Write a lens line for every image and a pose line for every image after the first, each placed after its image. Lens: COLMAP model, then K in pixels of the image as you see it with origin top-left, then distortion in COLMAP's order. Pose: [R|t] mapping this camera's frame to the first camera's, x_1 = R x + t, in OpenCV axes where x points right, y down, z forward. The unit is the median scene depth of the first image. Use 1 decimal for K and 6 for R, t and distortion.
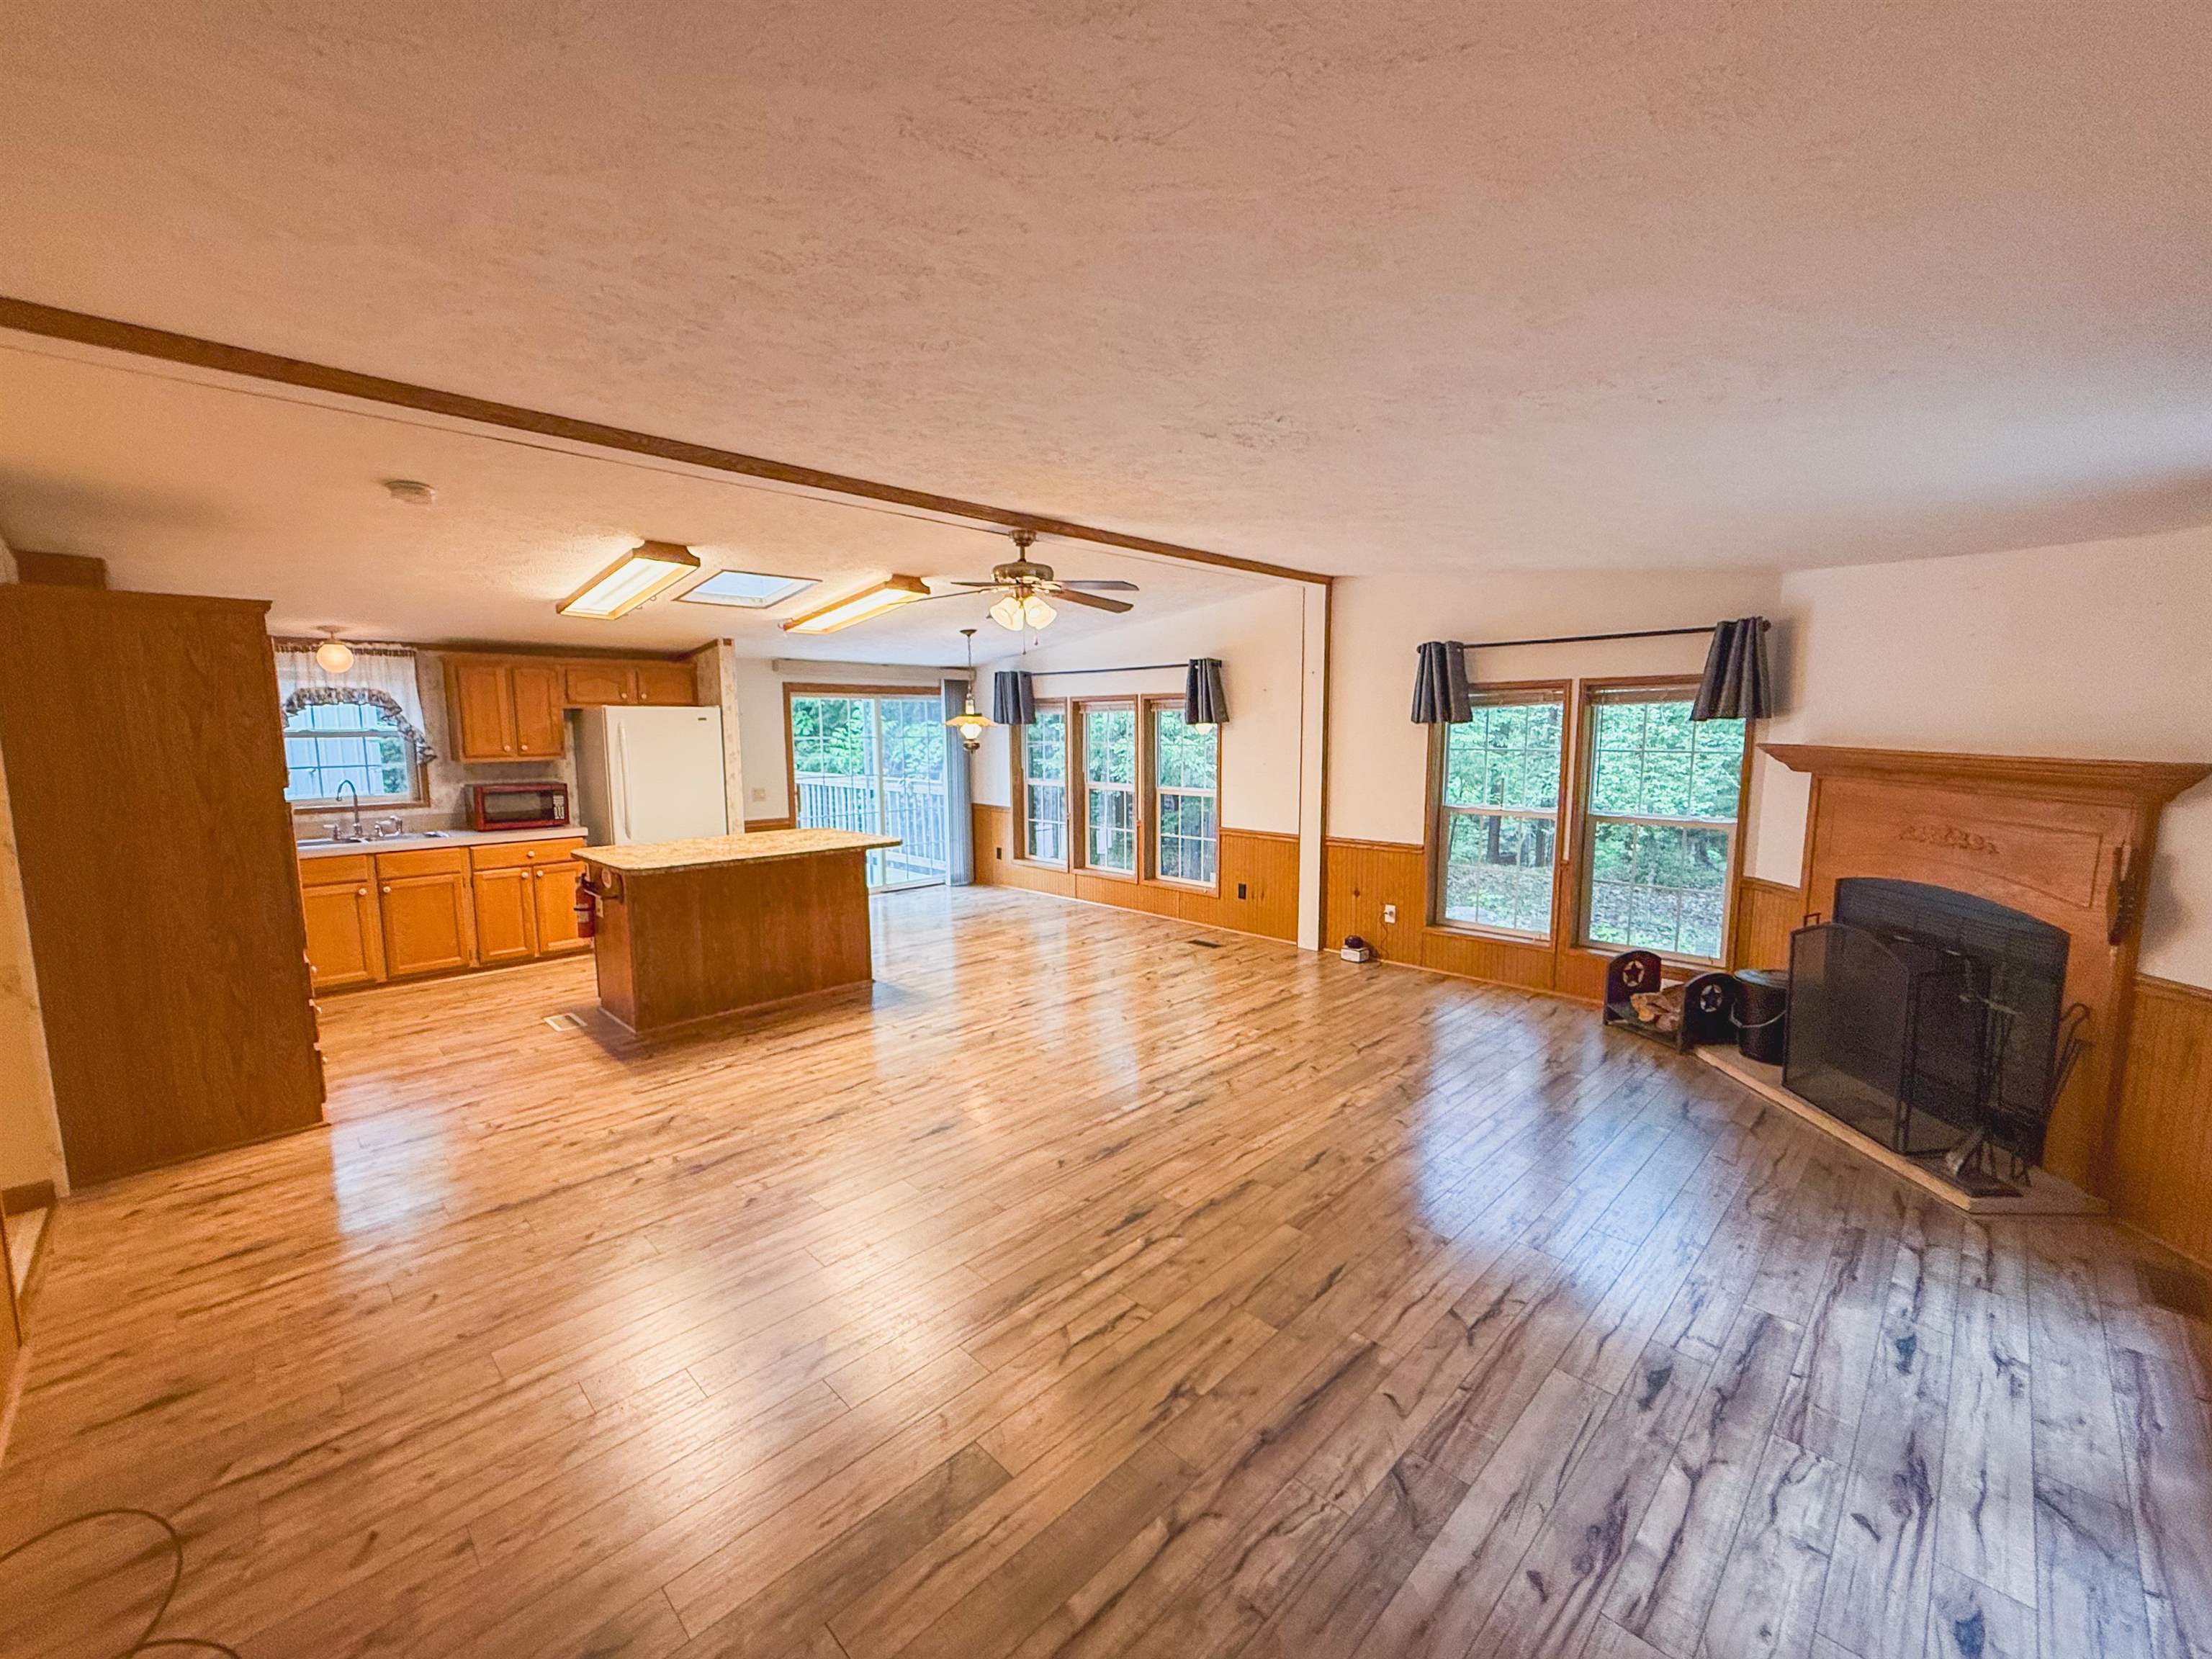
lens RADIAL K [[894.2, 0, 1100.4], [0, 894.2, 840.0], [0, 0, 1]] dist [0.000128, -0.000119]
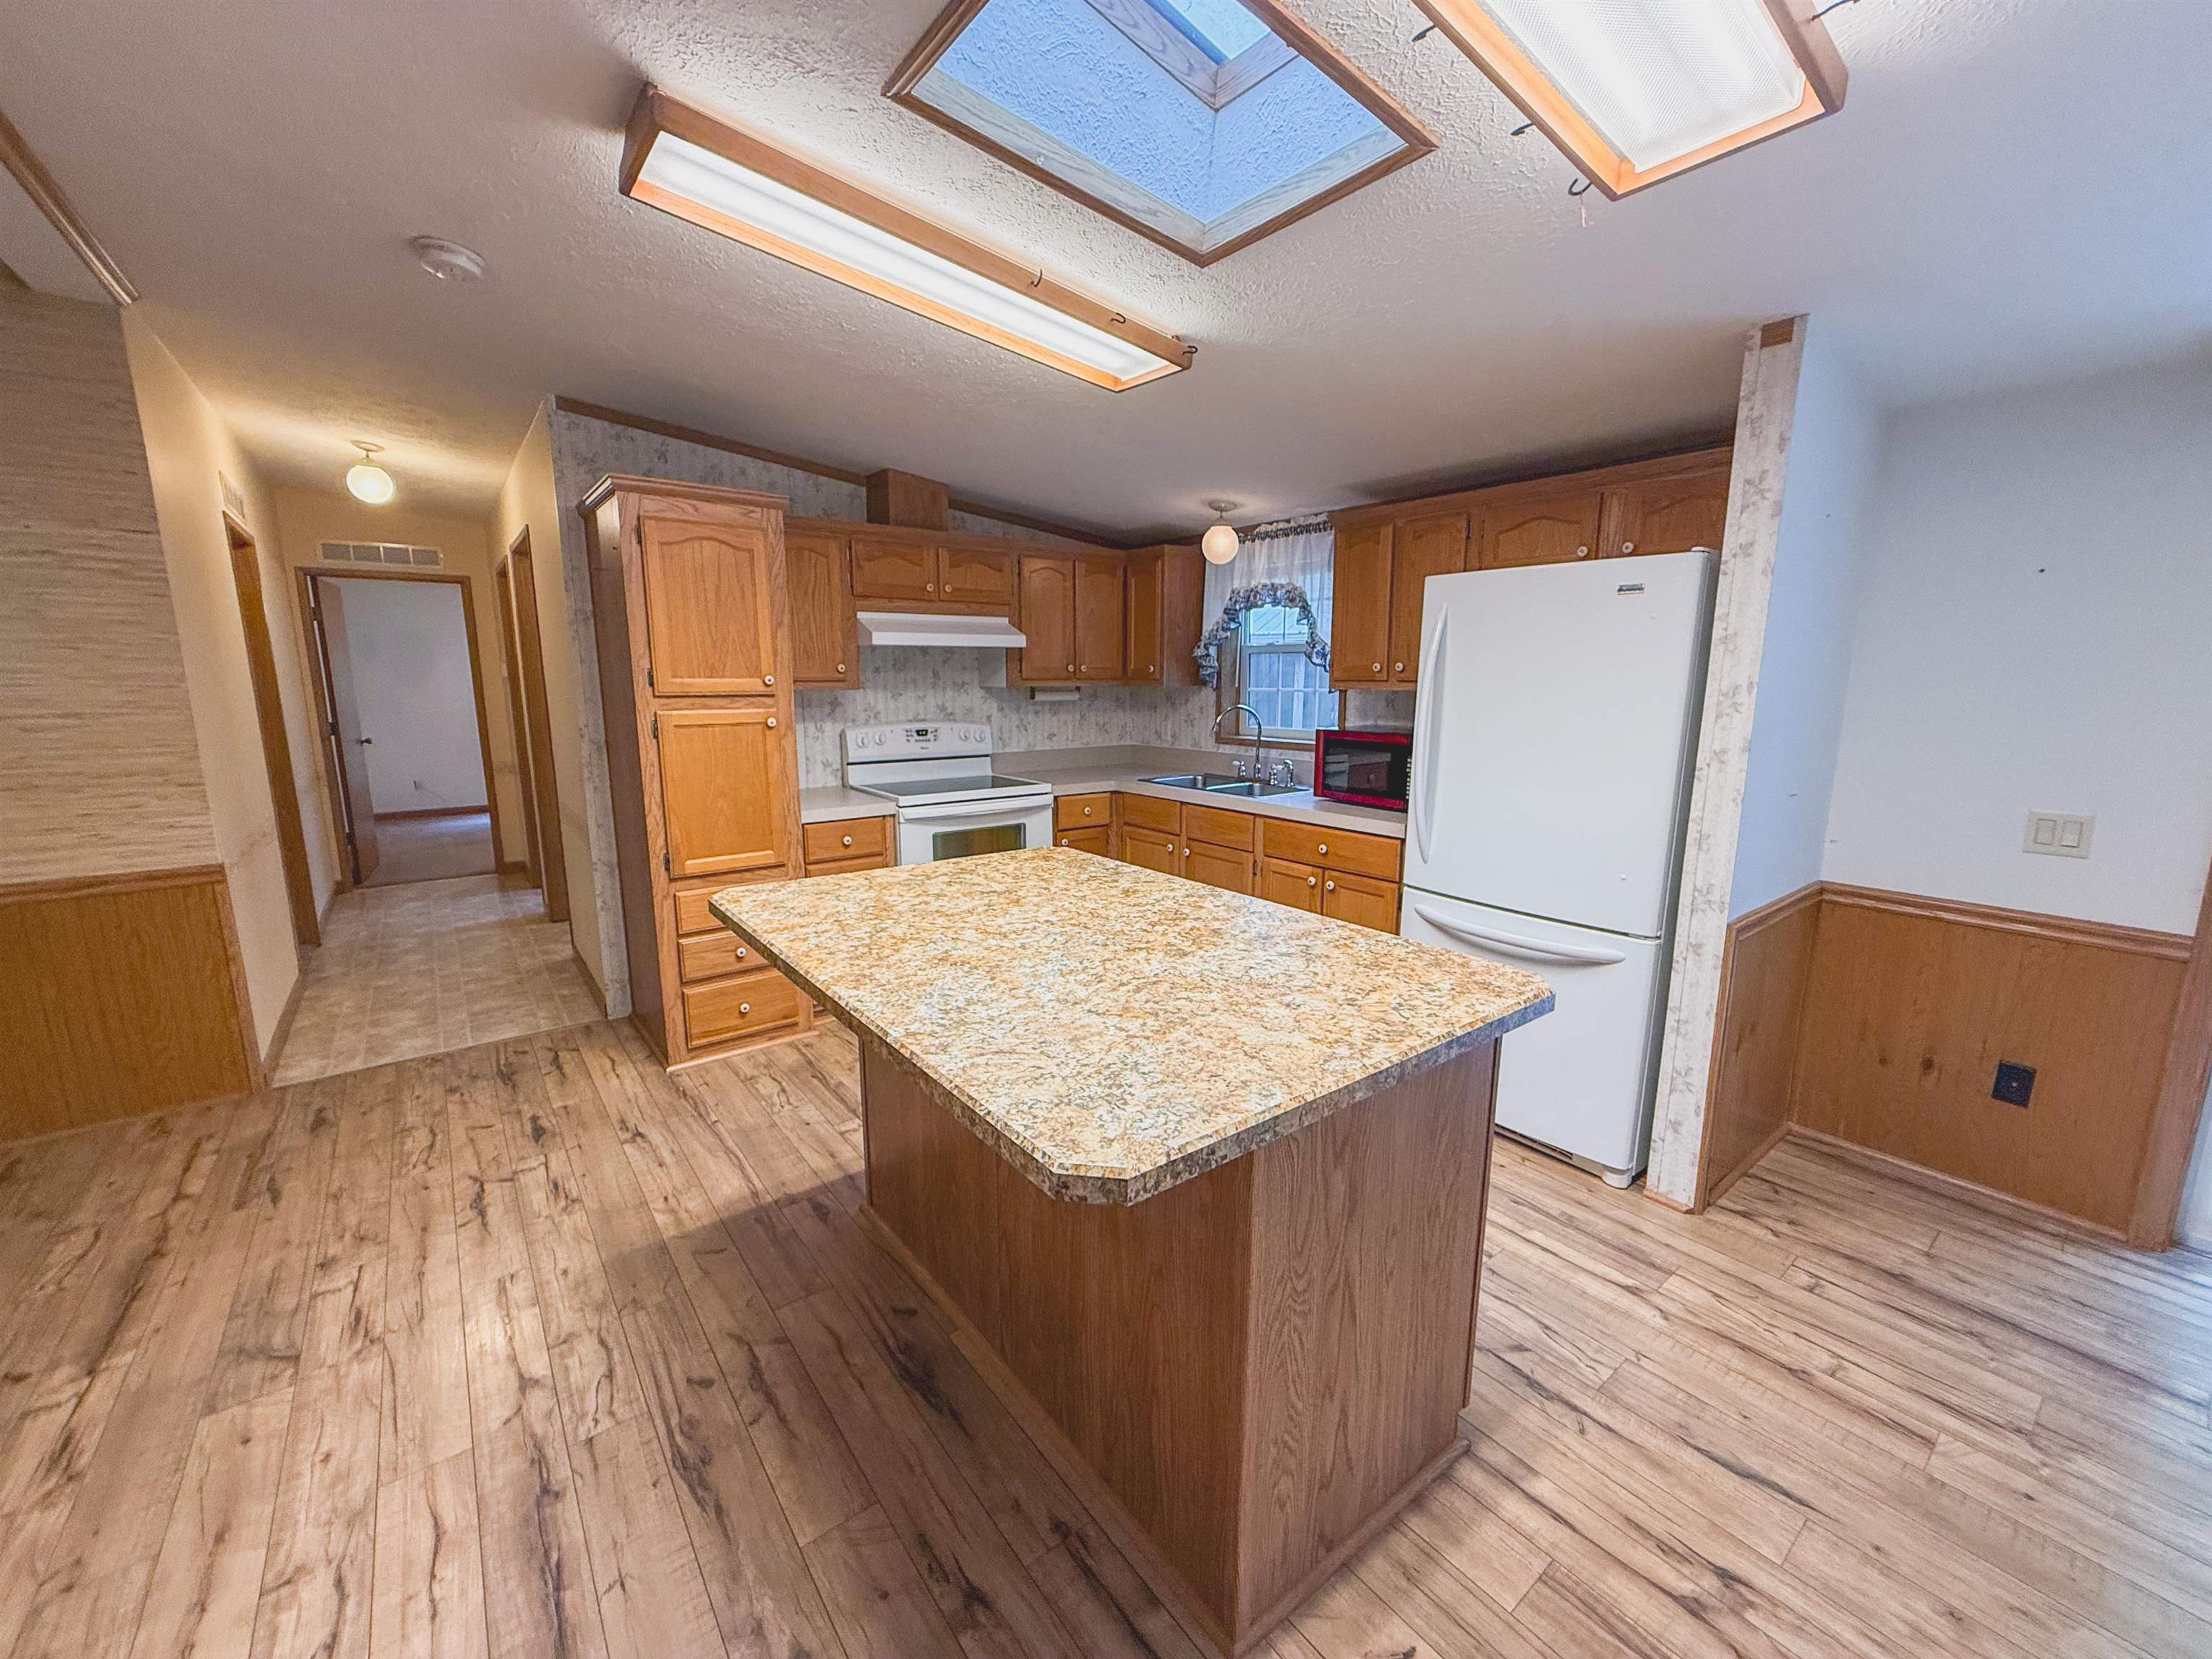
lens RADIAL K [[855.7, 0, 1097.5], [0, 855.7, 831.1], [0, 0, 1]] dist [-0.007277, 0.000012]
pose [[-0.131105, 0.189625, -0.973064, -0.087630], [-0.115253, 0.971965, 0.204940, -0.122579], [0.984646, 0.139017, -0.105575, 1.187143]]
